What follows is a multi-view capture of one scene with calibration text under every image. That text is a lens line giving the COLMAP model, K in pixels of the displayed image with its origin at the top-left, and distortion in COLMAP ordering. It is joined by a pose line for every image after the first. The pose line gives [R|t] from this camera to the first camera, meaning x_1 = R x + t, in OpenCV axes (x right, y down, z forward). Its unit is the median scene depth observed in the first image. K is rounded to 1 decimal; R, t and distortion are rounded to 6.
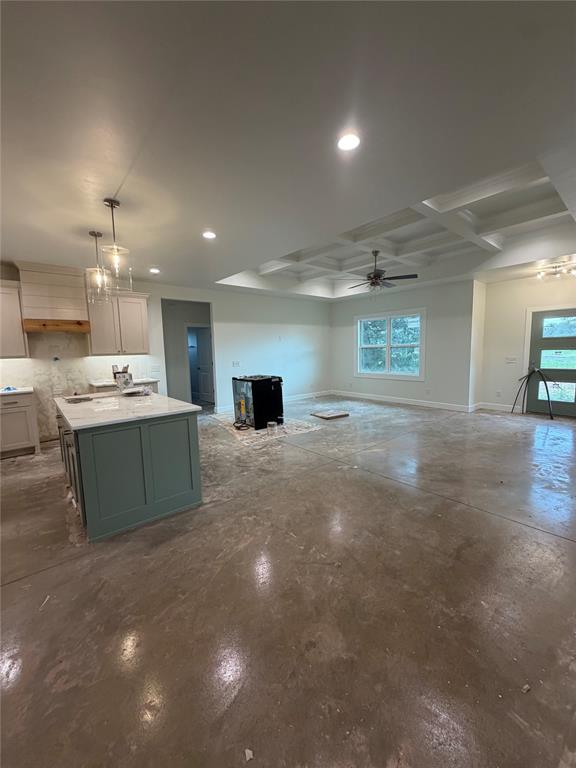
lens RADIAL K [[305.6, 0, 288.0], [0, 305.6, 384.0], [0, 0, 1]] dist [-0.001078, -0.000264]
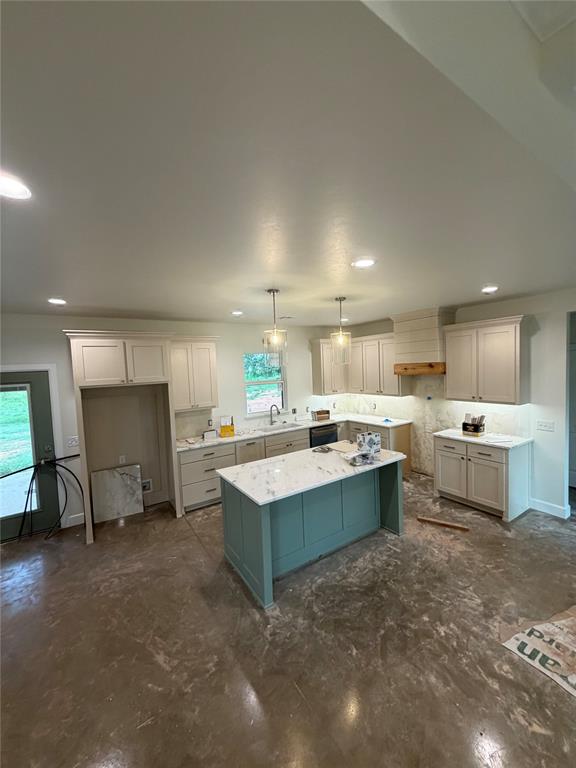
lens RADIAL K [[305.6, 0, 288.0], [0, 305.6, 384.0], [0, 0, 1]] dist [-0.001078, -0.000264]
pose [[-0.120100, 0.087186, -0.988926, 0.301142], [-0.071154, 0.992818, 0.096170, -0.195543], [0.990209, 0.081916, -0.113034, 0.652759]]
